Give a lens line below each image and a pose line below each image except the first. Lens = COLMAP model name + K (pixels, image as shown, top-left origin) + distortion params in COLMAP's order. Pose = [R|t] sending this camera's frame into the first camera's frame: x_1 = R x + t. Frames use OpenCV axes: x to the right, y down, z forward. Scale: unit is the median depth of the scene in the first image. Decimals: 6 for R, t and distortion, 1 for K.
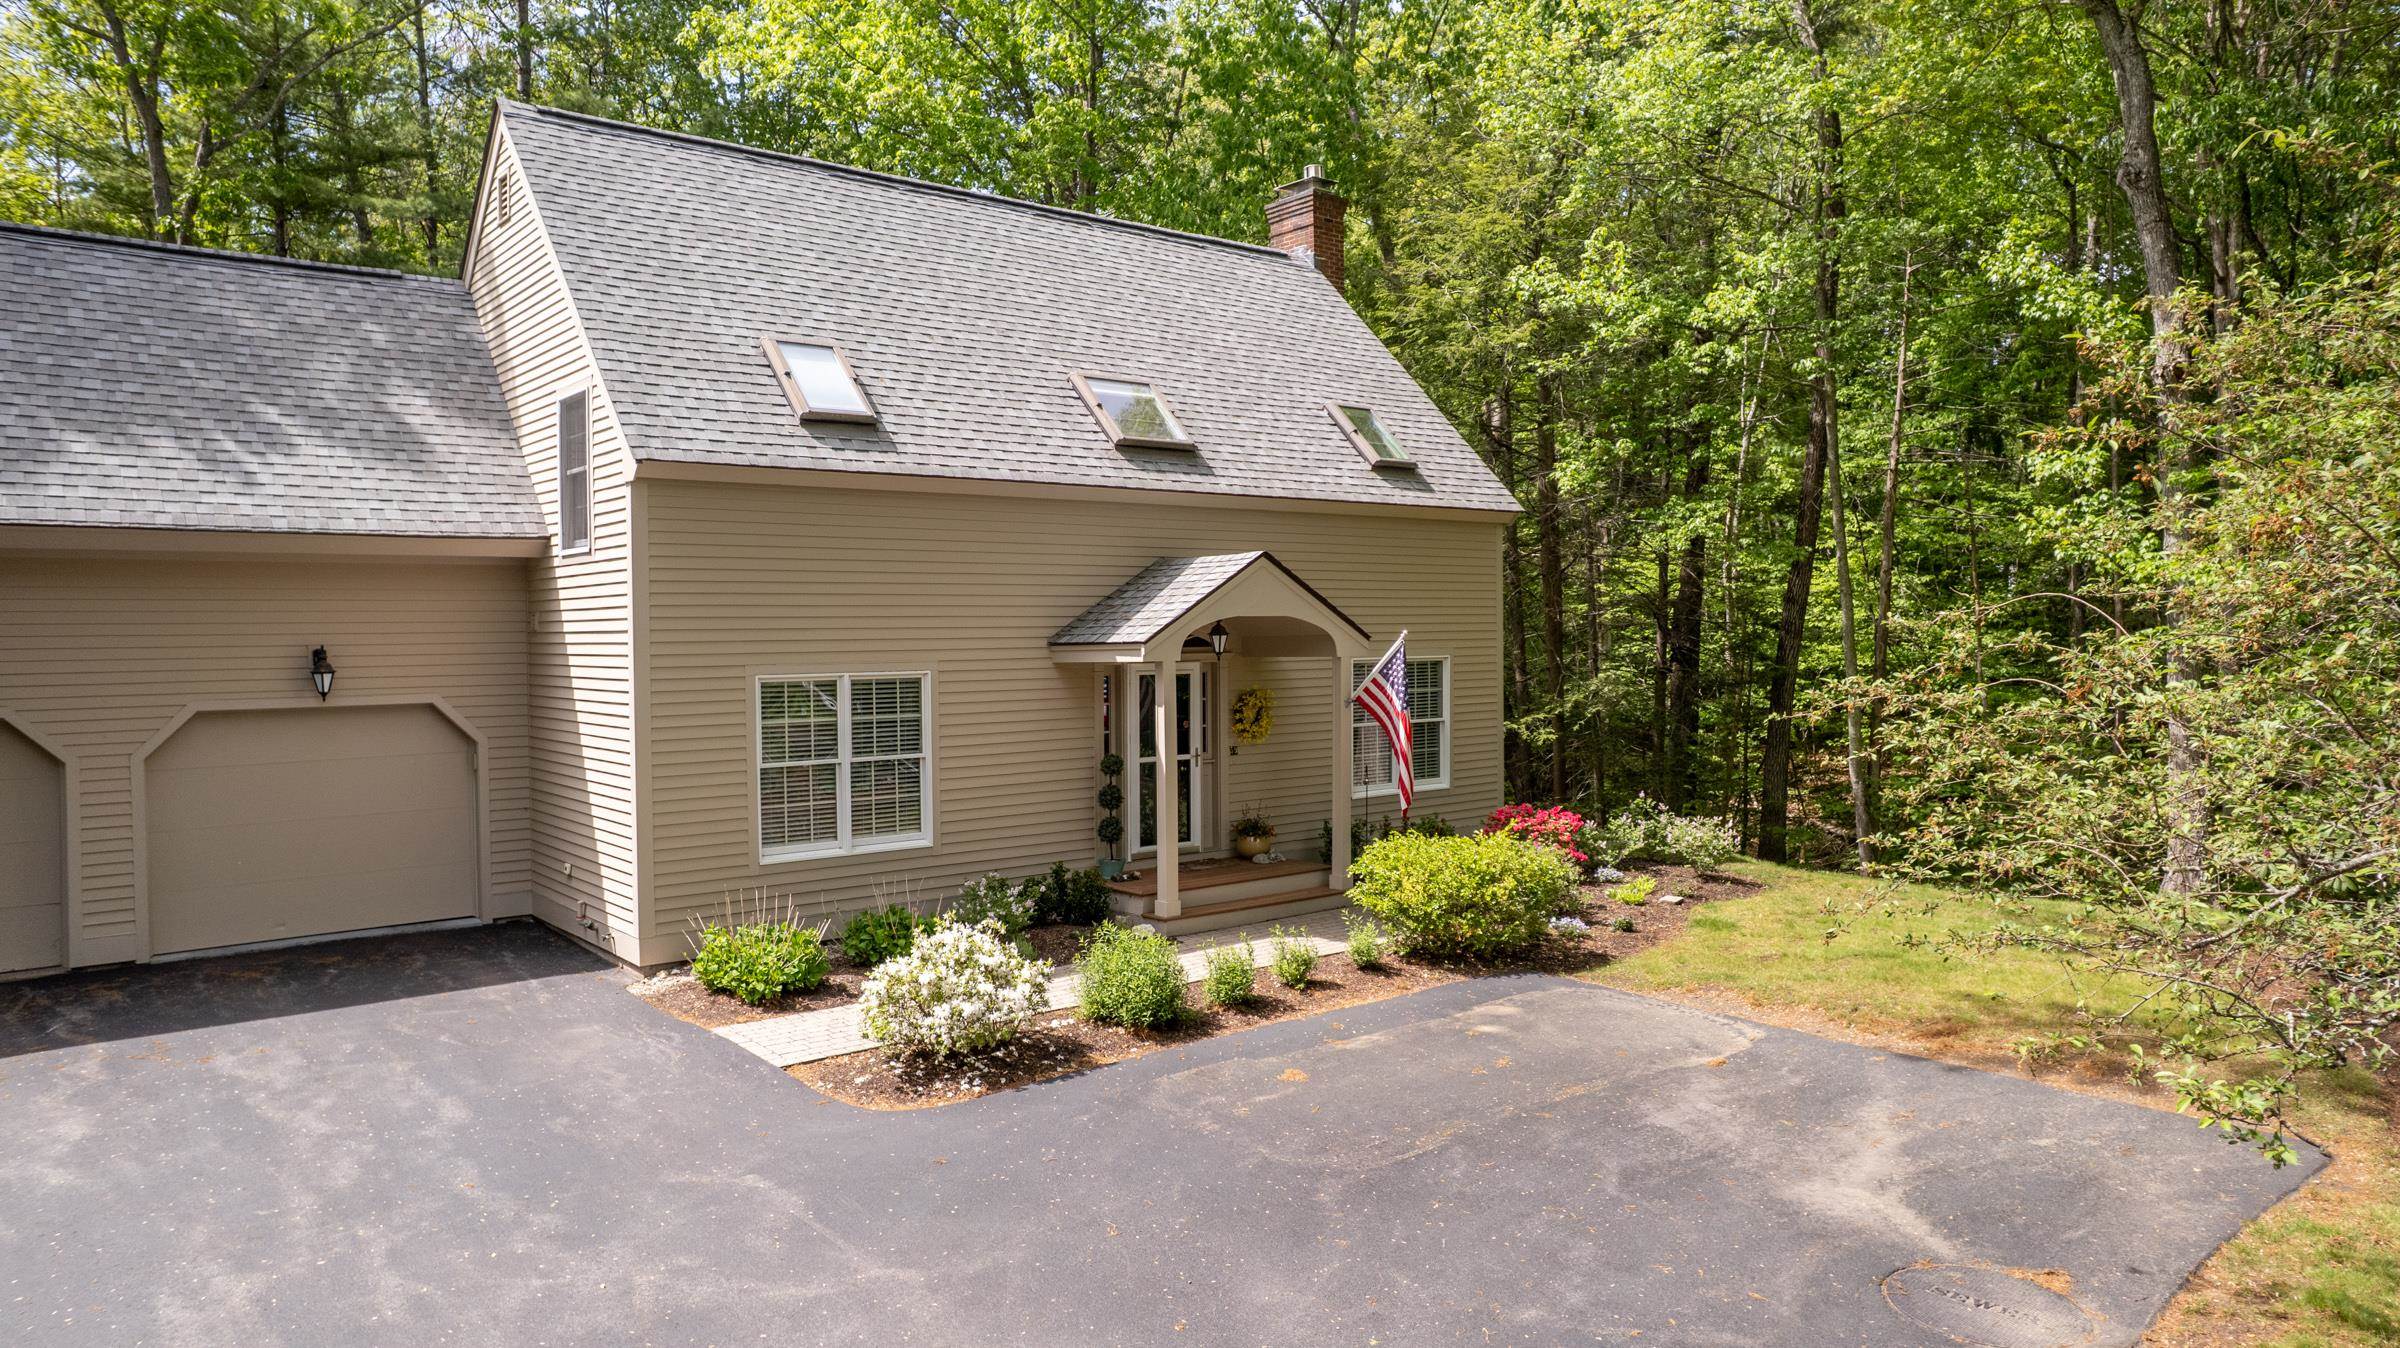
lens RADIAL K [[1536.4, 0, 1200.0], [0, 1536.4, 674.0], [0, 0, 1]] dist [-0.042270, -0.000125]
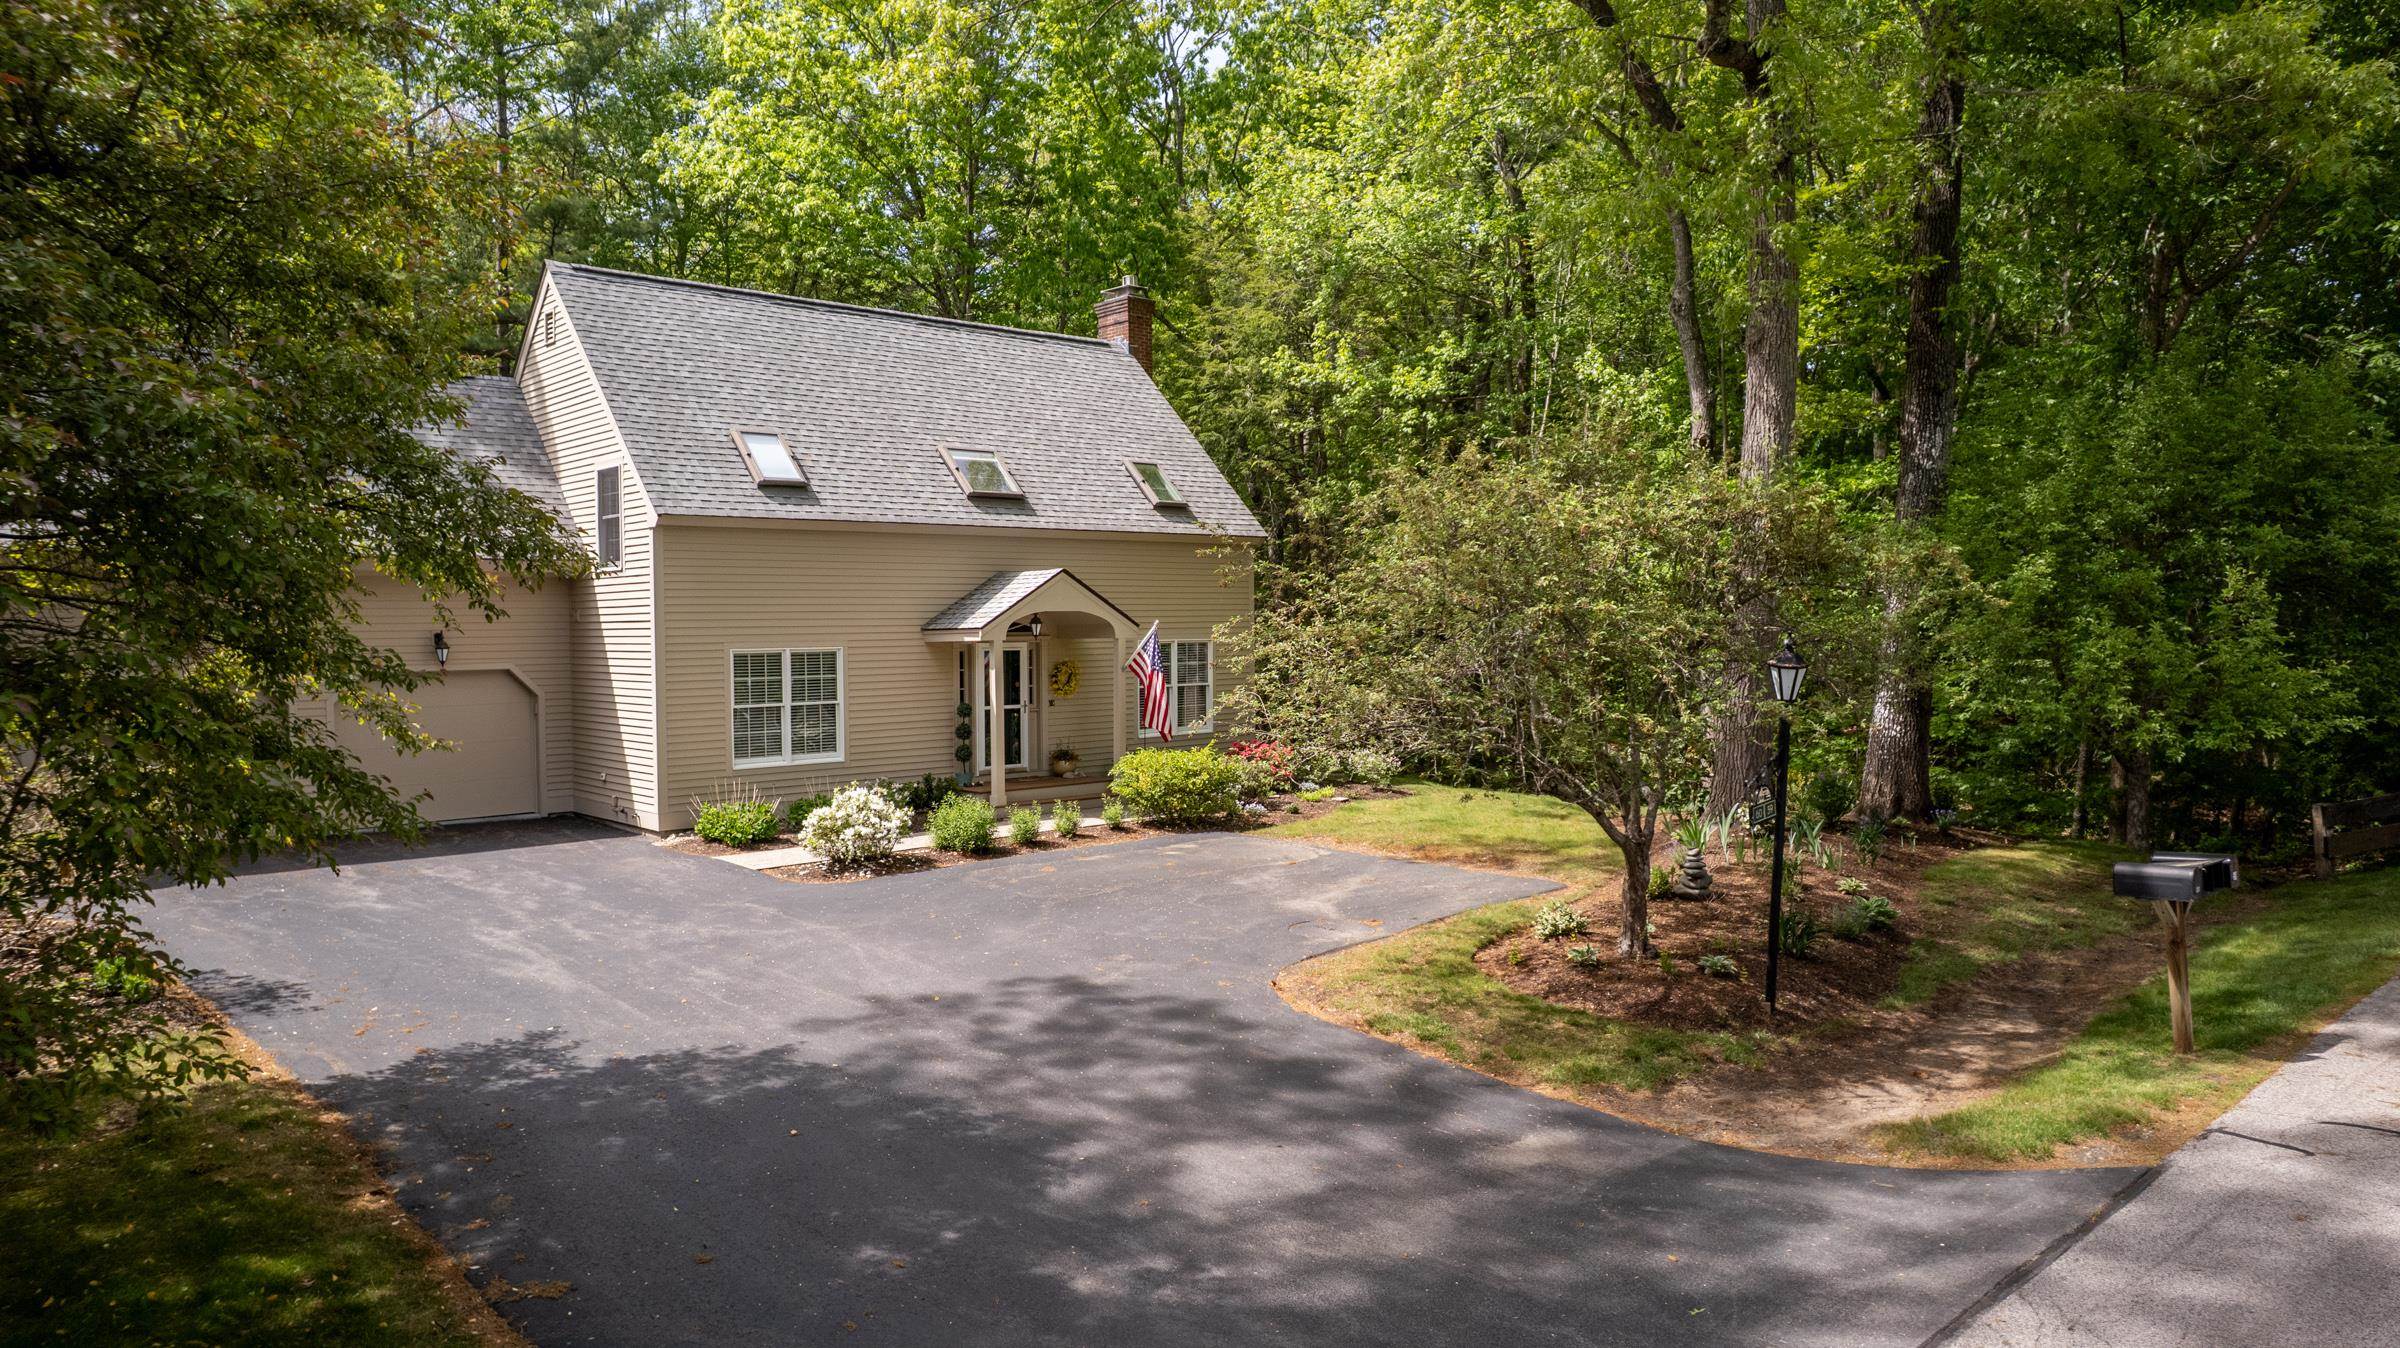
lens RADIAL K [[1536.4, 0, 1200.0], [0, 1536.4, 674.0], [0, 0, 1]] dist [-0.042270, -0.000125]
pose [[0.998525, -0.002230, 0.054255, 0.098204], [0.002020, 0.999990, 0.003927, 0.019837], [-0.054263, -0.003812, 0.998519, -0.551530]]
